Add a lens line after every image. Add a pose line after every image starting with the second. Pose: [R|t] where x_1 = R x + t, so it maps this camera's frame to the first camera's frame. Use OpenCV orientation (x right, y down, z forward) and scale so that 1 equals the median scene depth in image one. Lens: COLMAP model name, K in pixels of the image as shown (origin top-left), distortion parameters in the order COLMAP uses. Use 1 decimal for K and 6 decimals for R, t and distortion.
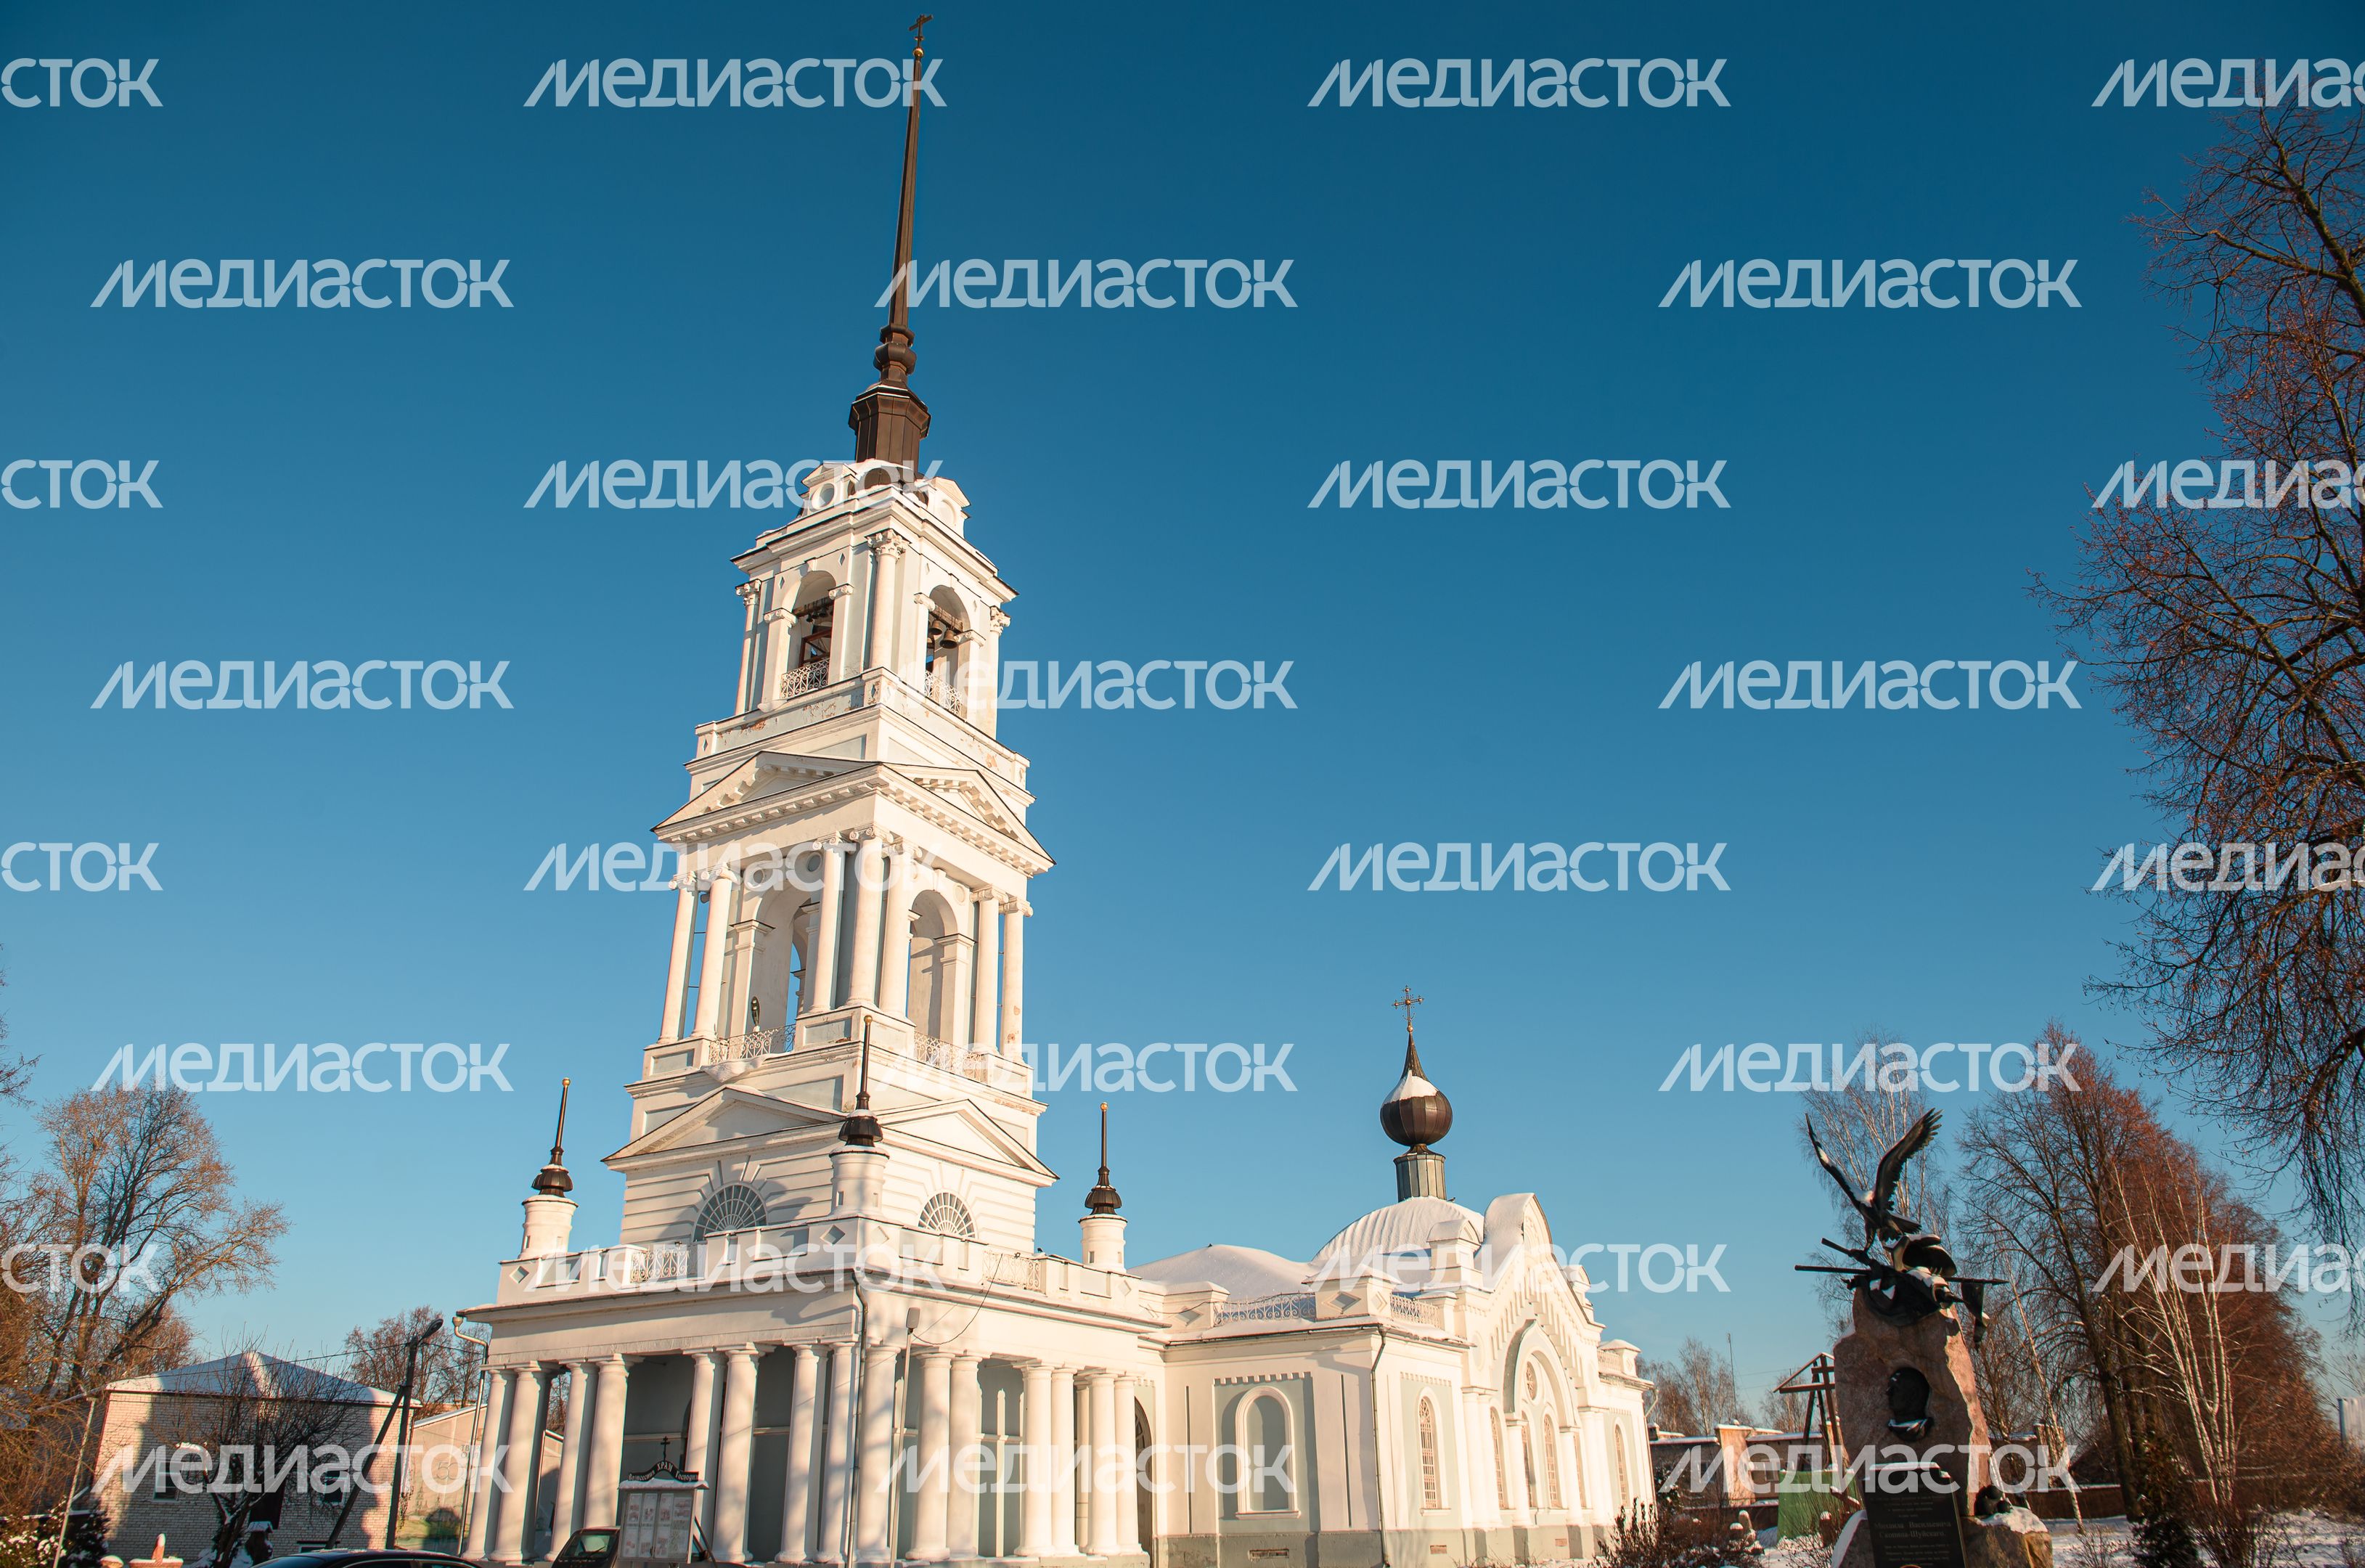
lens RADIAL K [[1626.1, 0, 1178.1], [0, 1626.1, 793.5], [0, 0, 1]] dist [-0.049173, -0.006732]
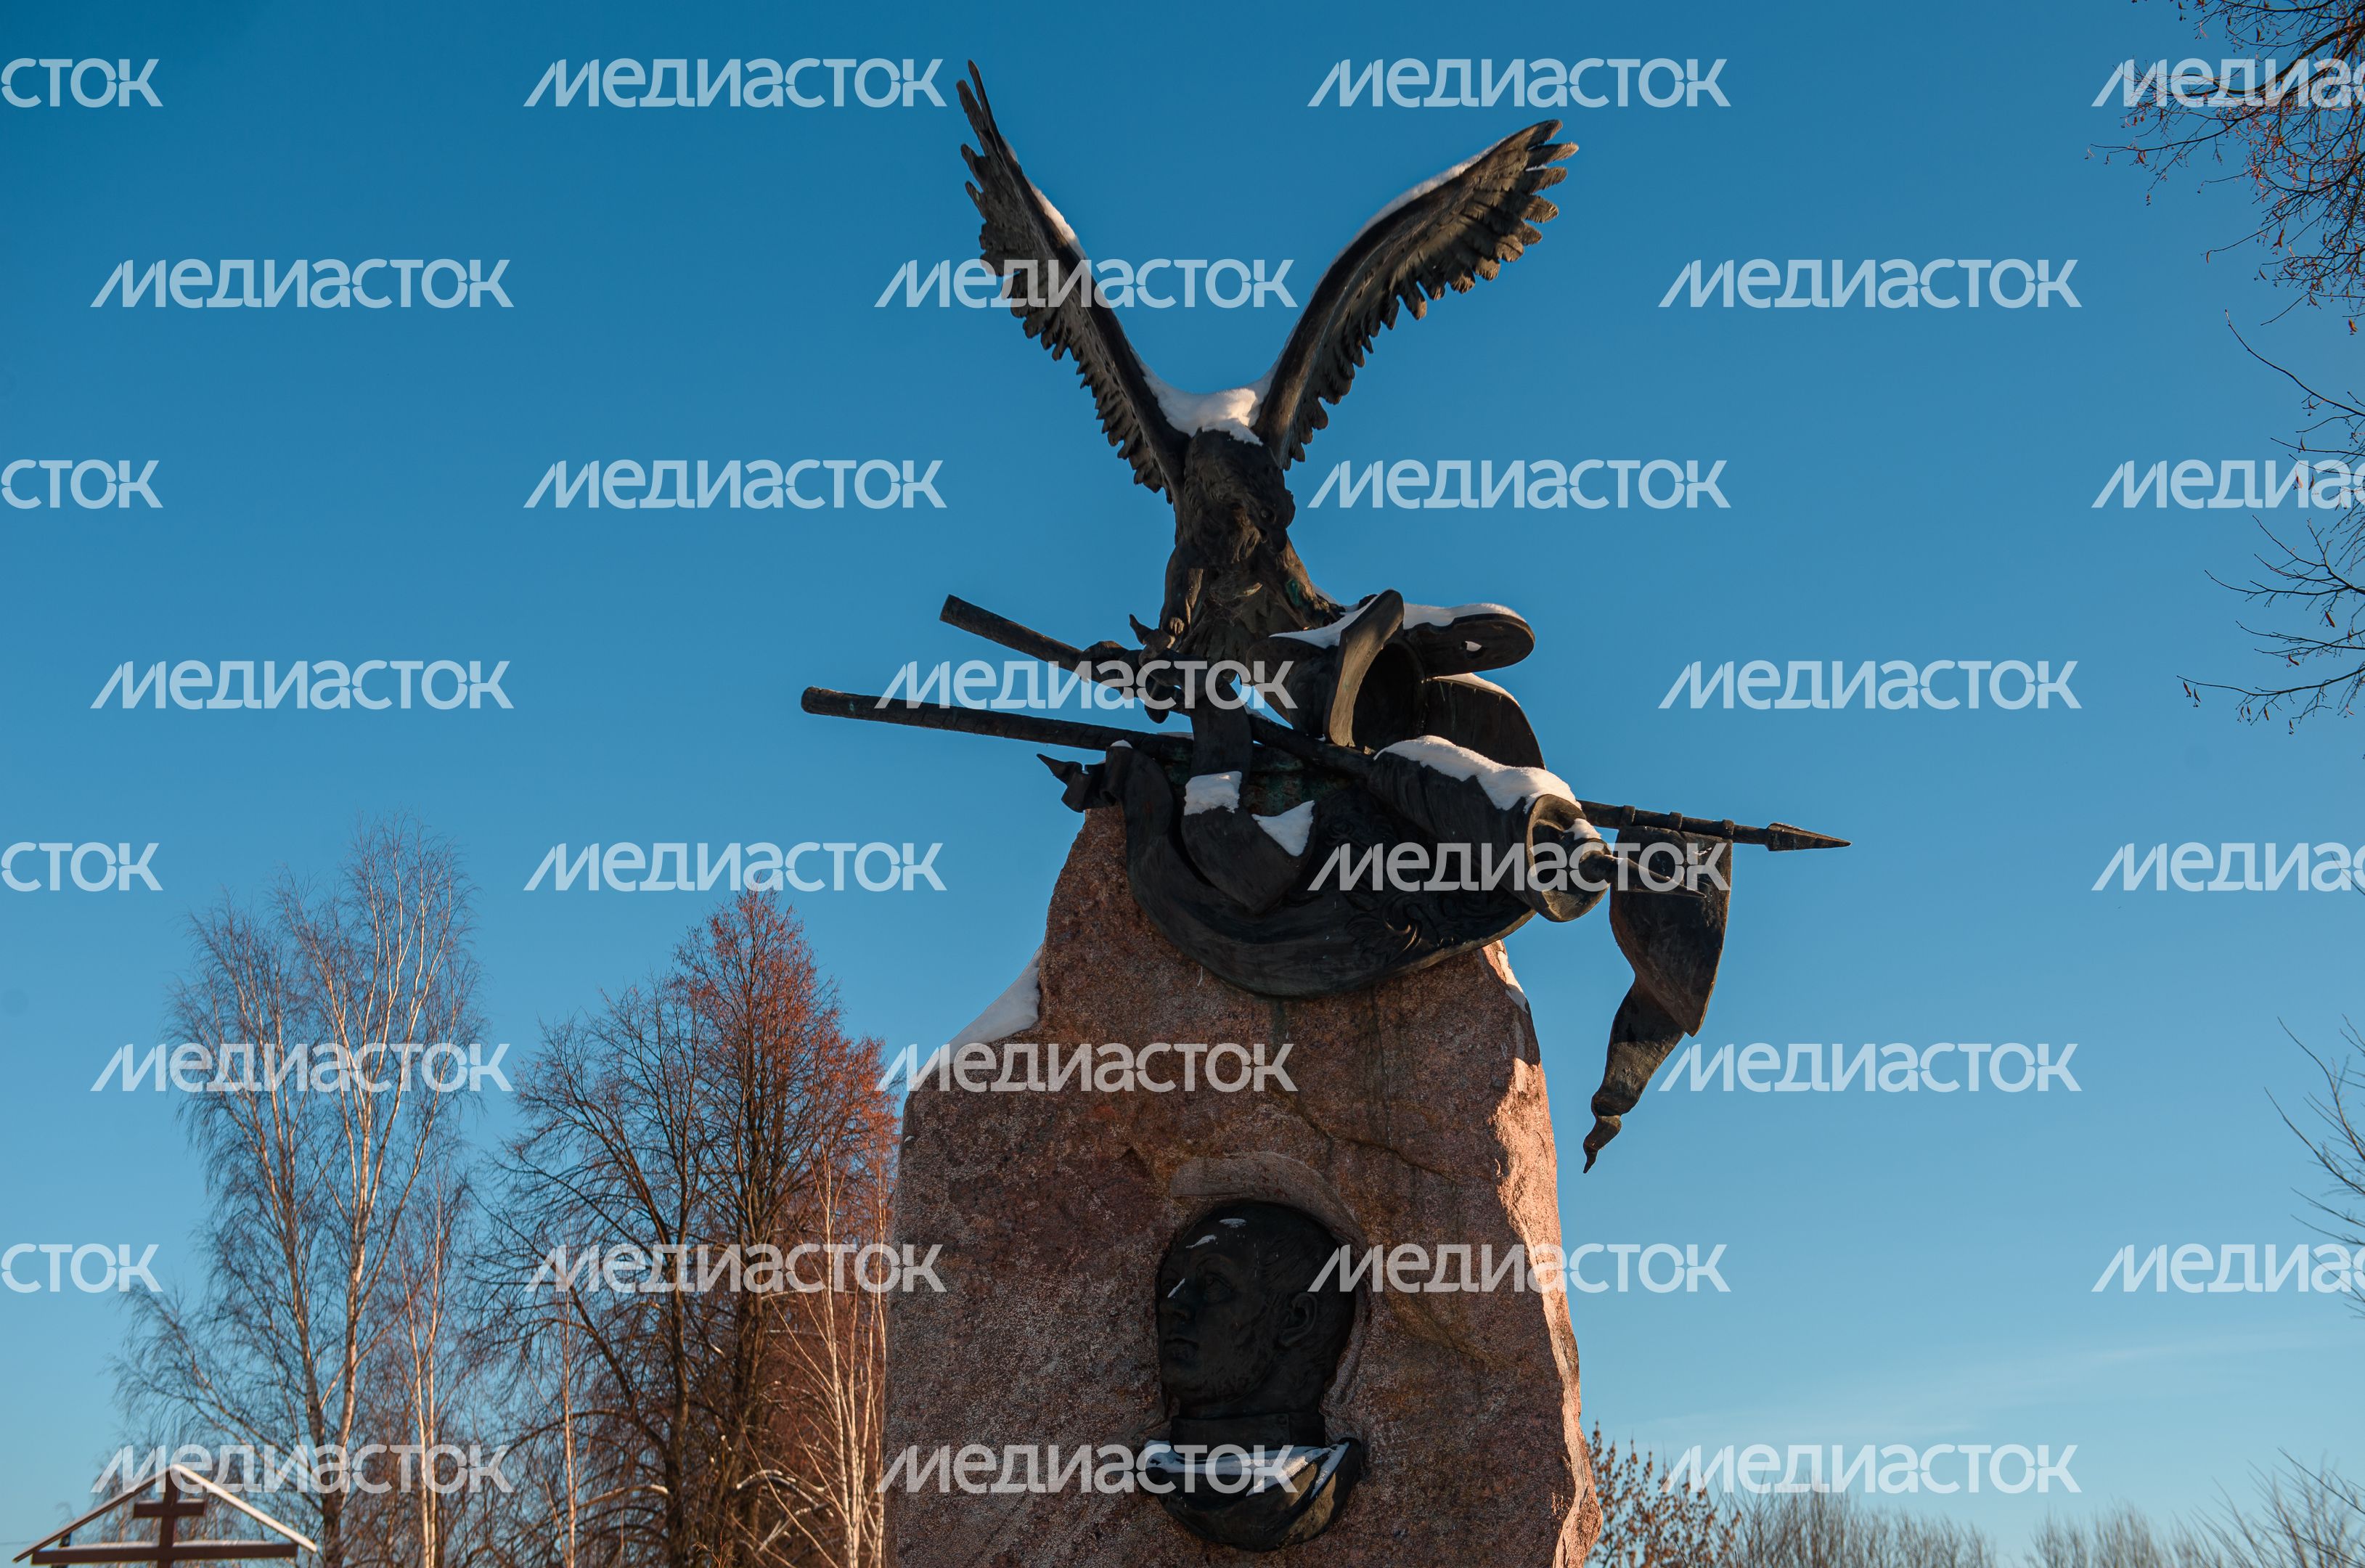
lens RADIAL K [[3215.1, 0, 1221.7], [0, 3215.1, 810.0], [0, 0, 1]] dist [0.099803, 0.071914]
pose [[0.754572, 0.208652, 0.622162, 0.075864], [-0.275935, 0.961097, 0.012342, 0.125628], [-0.595383, -0.180989, 0.782792, 0.281905]]
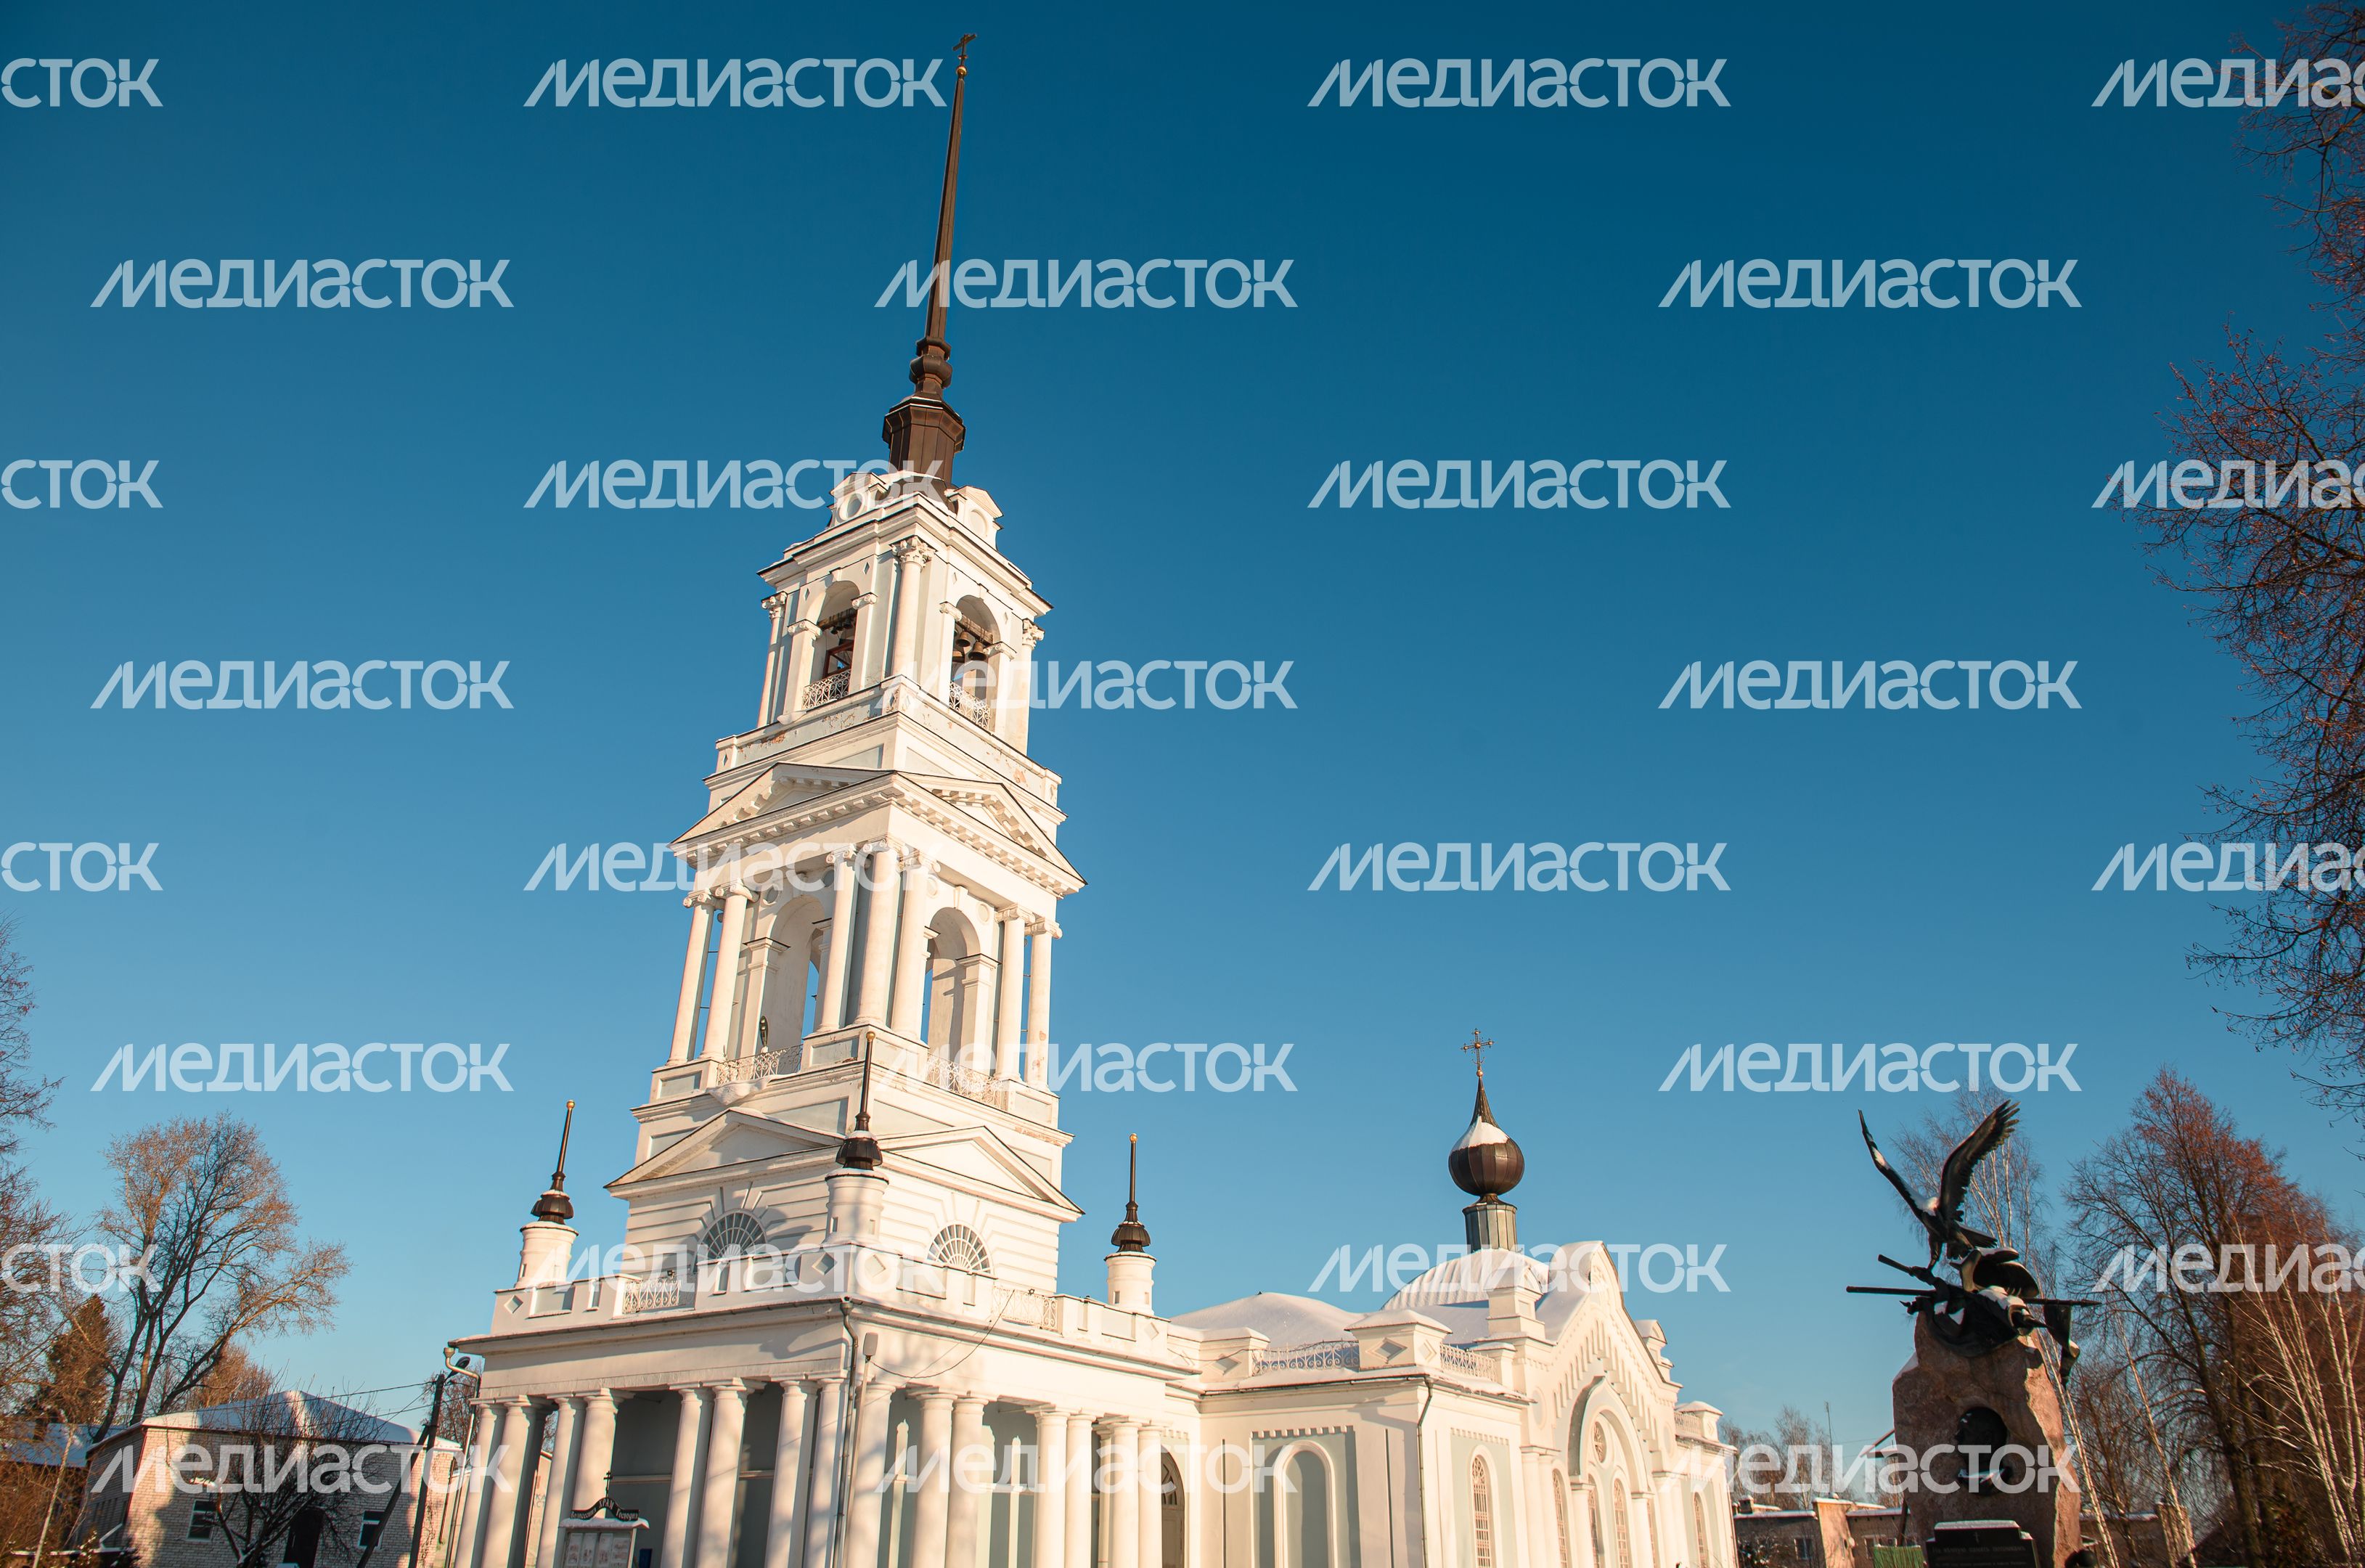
lens RADIAL K [[1617.9, 0, 1177.6], [0, 1617.9, 792.1], [0, 0, 1]] dist [-0.052592, -0.001655]
pose [[0.998382, -0.003044, -0.056783, 0.034206], [0.000836, 0.999244, -0.038860, 0.028037], [0.056858, 0.038749, 0.997630, 0.055052]]
